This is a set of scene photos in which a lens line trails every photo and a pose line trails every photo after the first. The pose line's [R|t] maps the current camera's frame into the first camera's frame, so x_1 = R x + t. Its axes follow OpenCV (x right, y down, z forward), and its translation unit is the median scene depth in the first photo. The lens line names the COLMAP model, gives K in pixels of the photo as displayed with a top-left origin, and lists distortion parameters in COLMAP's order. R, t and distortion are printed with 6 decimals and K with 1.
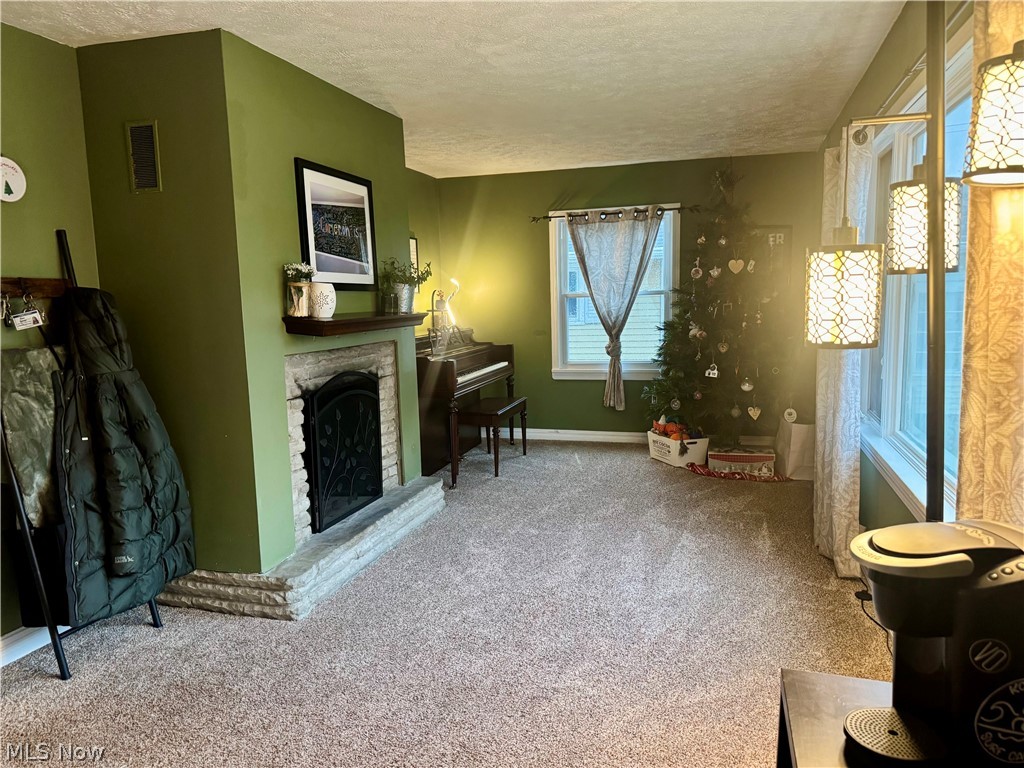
lens RADIAL K [[730.1, 0, 512.0], [0, 730.1, 384.0], [0, 0, 1]] dist [0.122289, -0.220385]
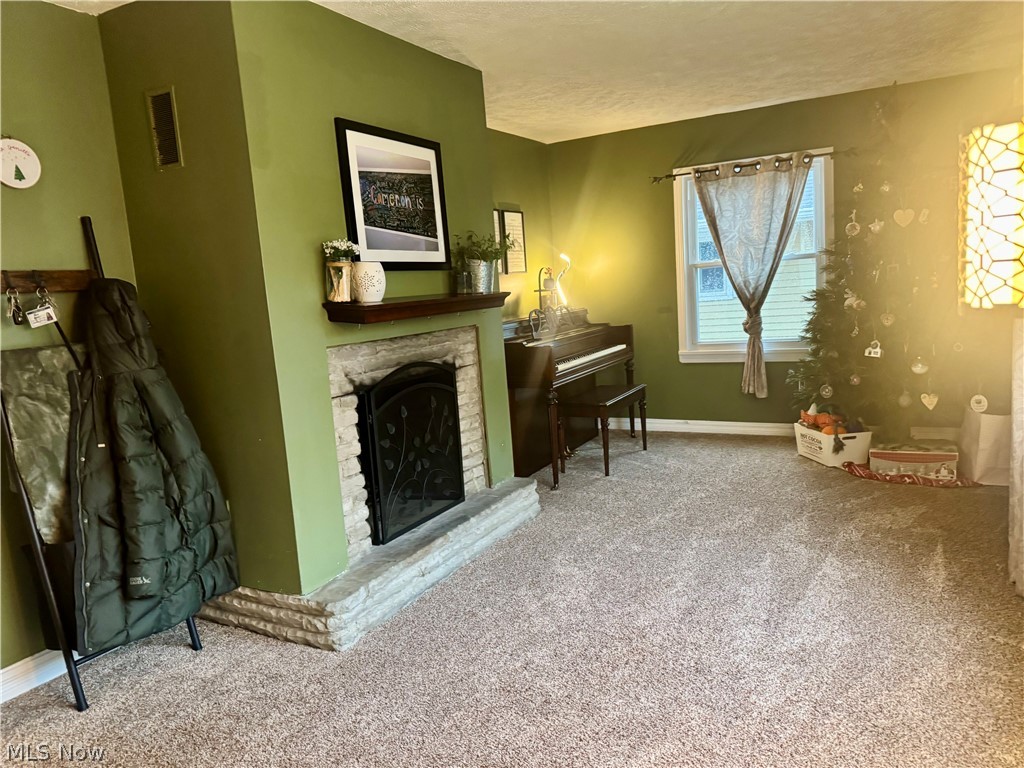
lens RADIAL K [[730.1, 0, 512.0], [0, 730.1, 384.0], [0, 0, 1]] dist [0.122289, -0.220385]
pose [[0.976722, -0.014684, -0.214007, 0.082006], [0.020092, 0.999531, 0.023119, -0.009138], [0.213567, -0.026881, 0.976559, 0.169501]]
